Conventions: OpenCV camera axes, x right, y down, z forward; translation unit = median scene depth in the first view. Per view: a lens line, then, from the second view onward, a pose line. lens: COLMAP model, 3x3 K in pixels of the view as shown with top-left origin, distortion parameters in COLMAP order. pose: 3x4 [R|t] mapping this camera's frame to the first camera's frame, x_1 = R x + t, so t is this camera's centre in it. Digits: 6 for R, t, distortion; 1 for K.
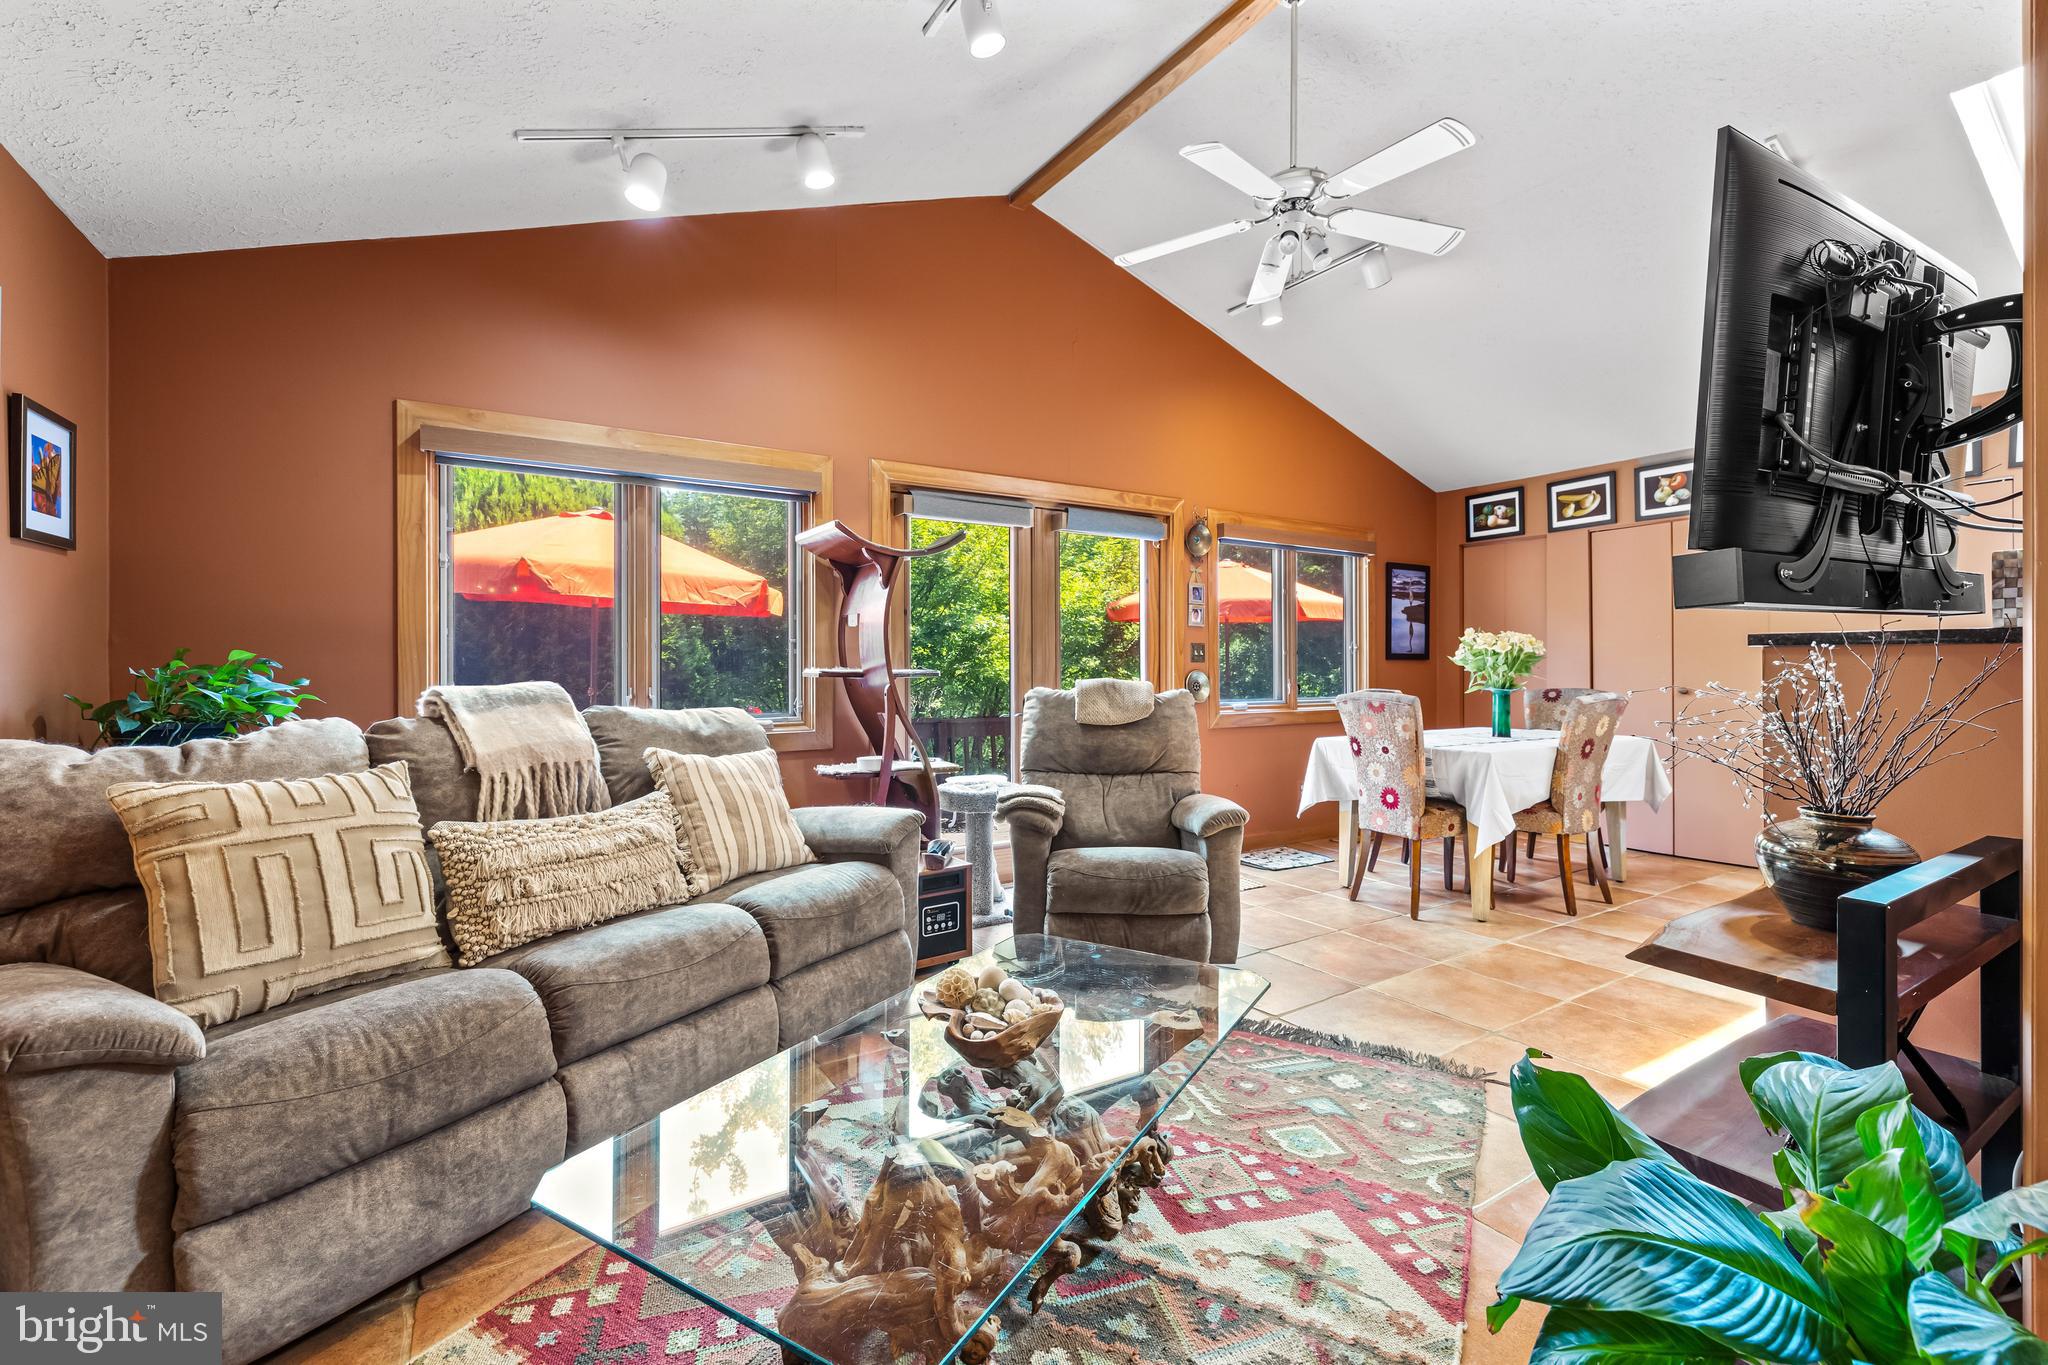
lens RADIAL K [[867.5, 0, 1019.5], [0, 867.5, 679.5], [0, 0, 1]] dist [0.002699, 0.000505]
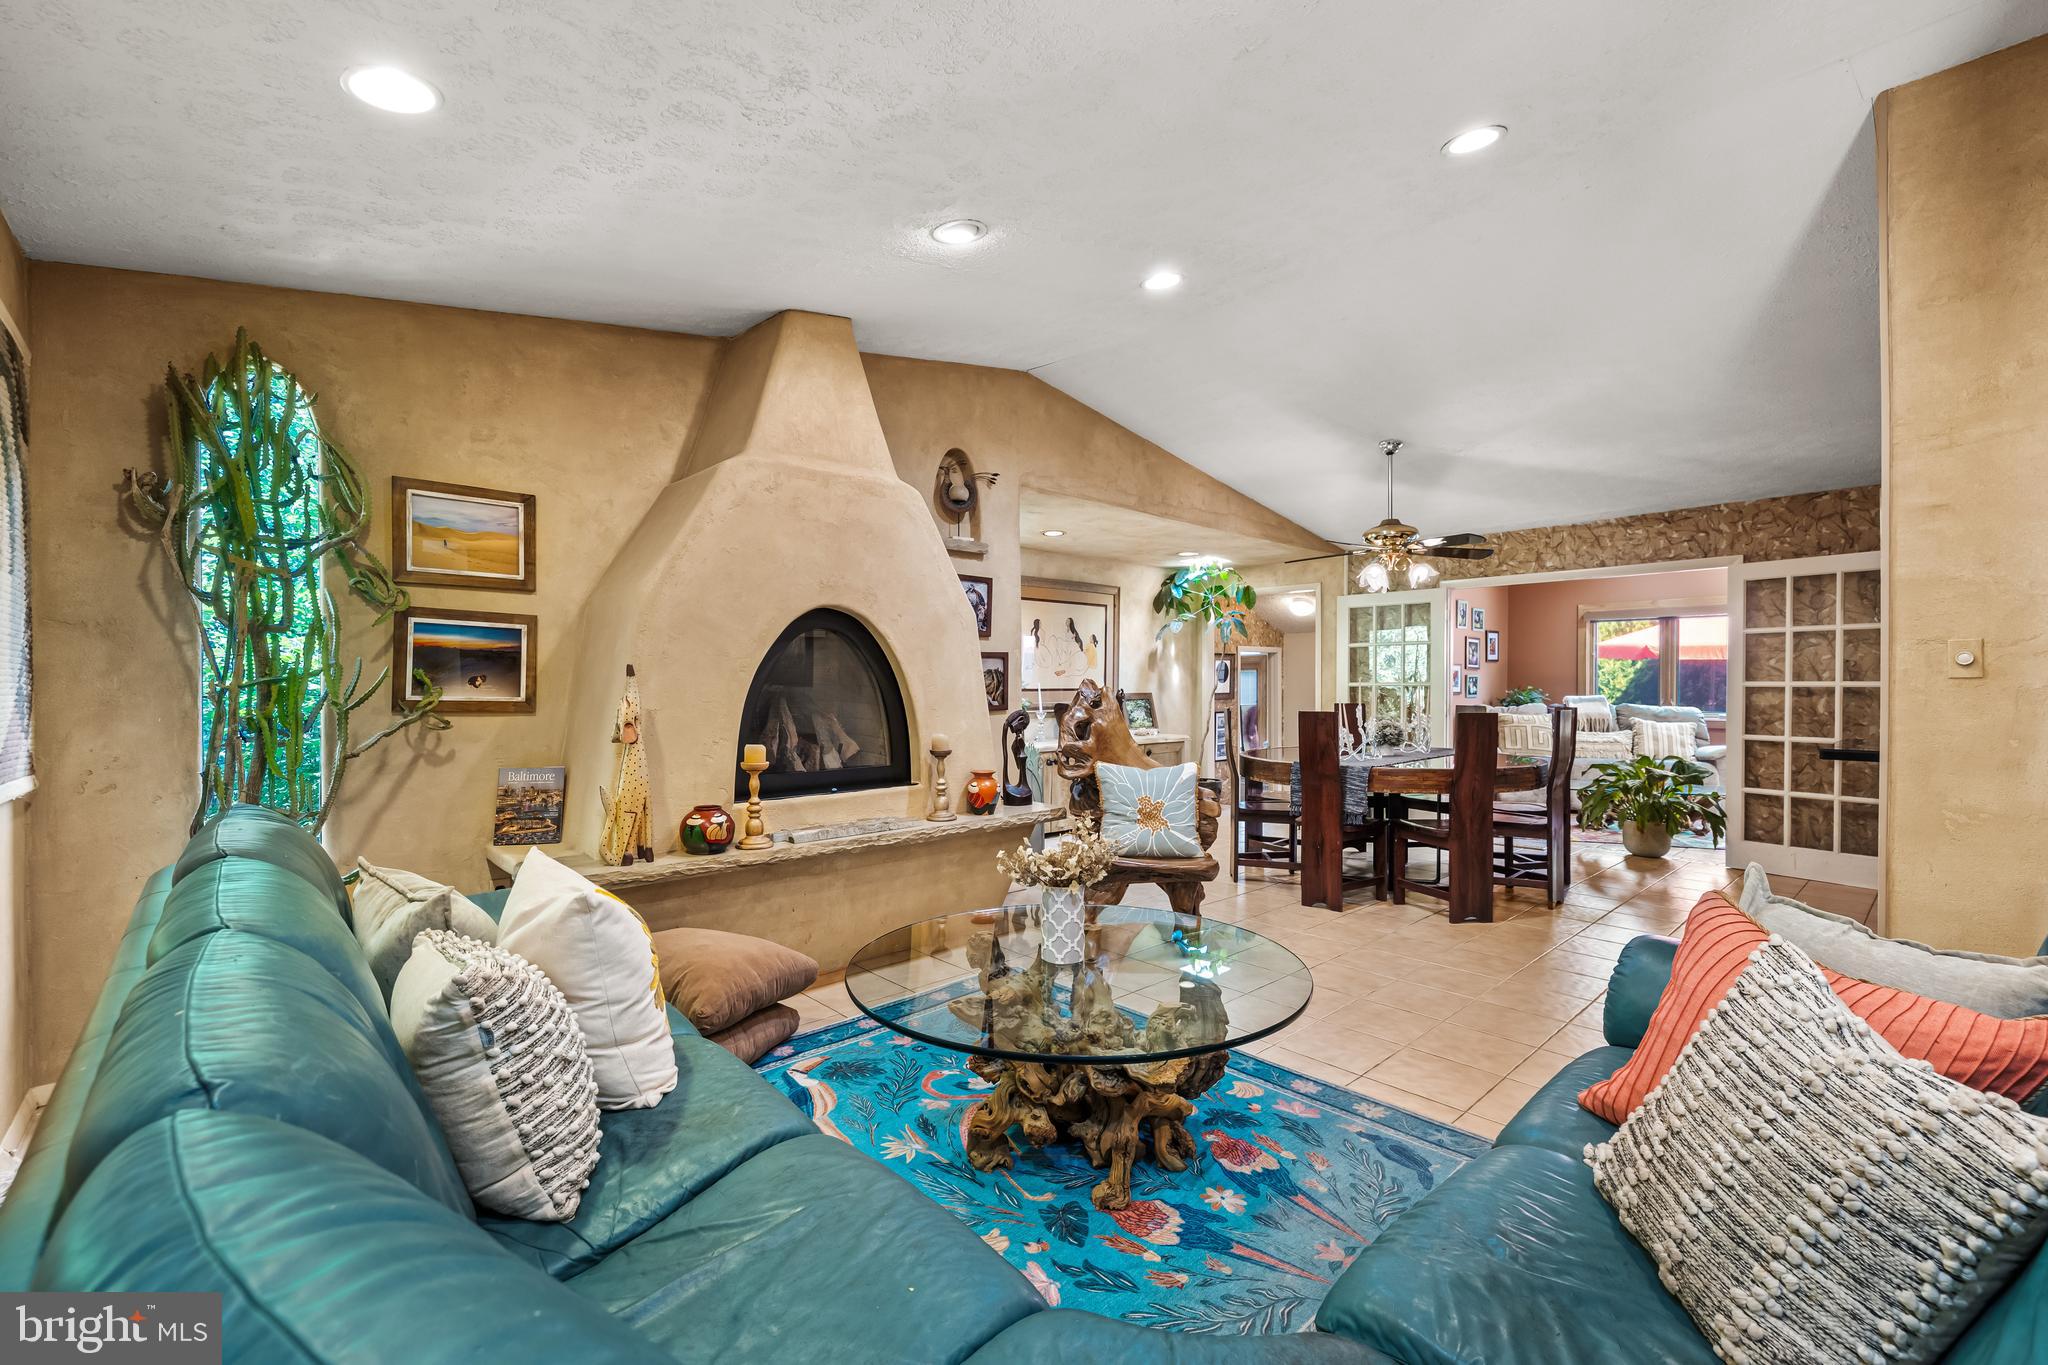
lens RADIAL K [[867.5, 0, 1026.8], [0, 867.5, 693.1], [0, 0, 1]] dist [0.002699, 0.000505]
pose [[0.170859, 0.015960, -0.985166, 1.775659], [-0.019529, 0.999727, 0.012808, -0.004557], [0.985102, 0.017051, 0.171125, -1.307207]]
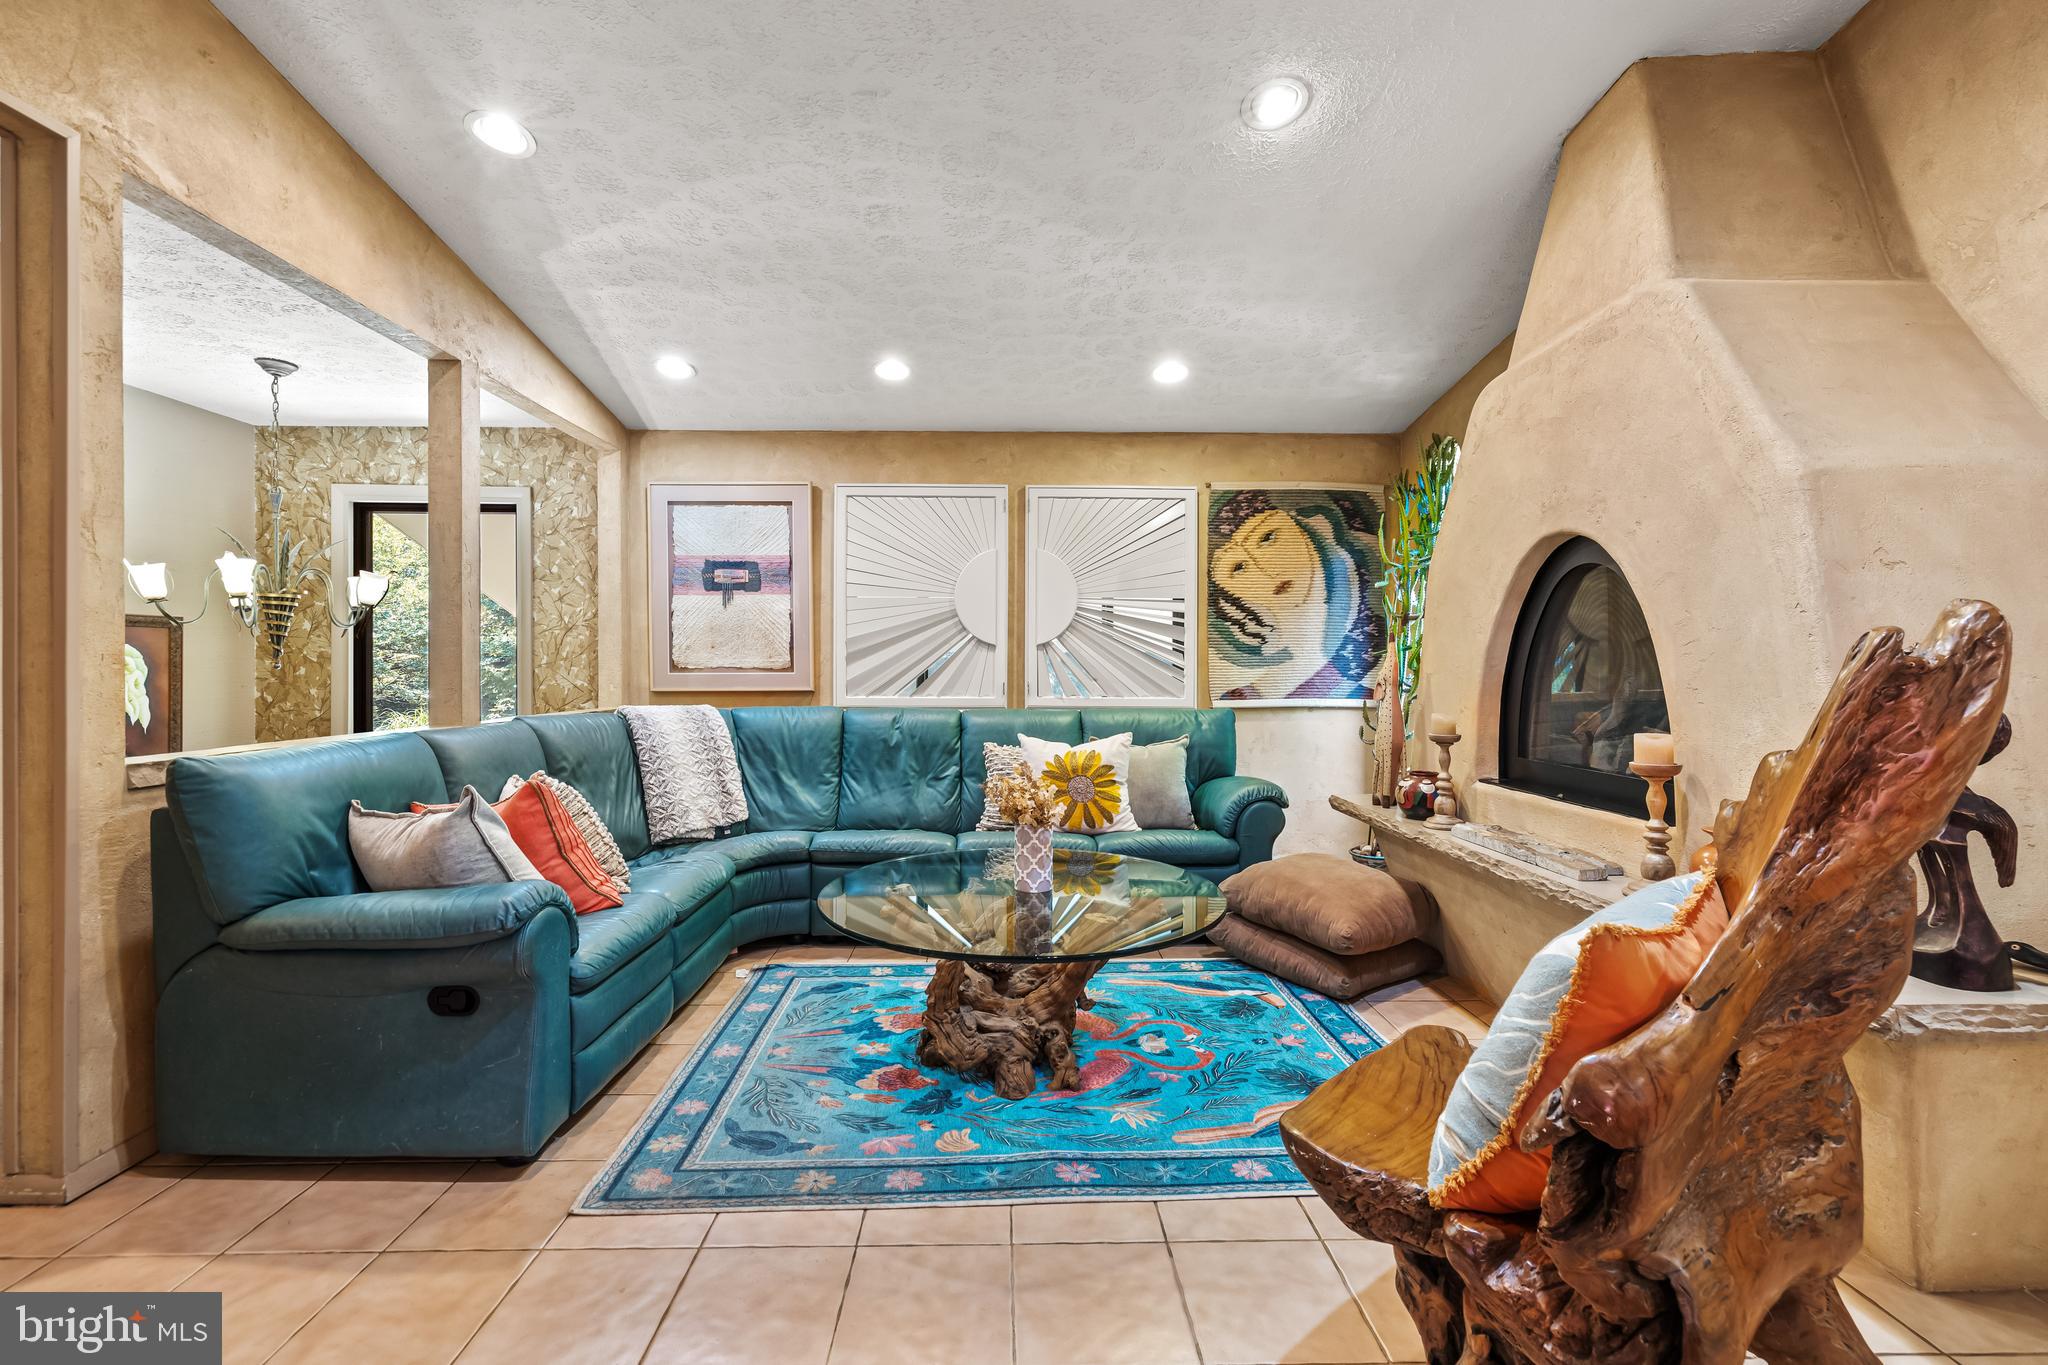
lens RADIAL K [[867.5, 0, 1021.1], [0, 867.5, 685.5], [0, 0, 1]] dist [0.002699, 0.000505]
pose [[-0.854264, -0.009138, 0.519759, 0.737511], [0.011184, 0.999291, 0.035951, 0.004923], [-0.519719, 0.036525, -0.853556, -0.515320]]
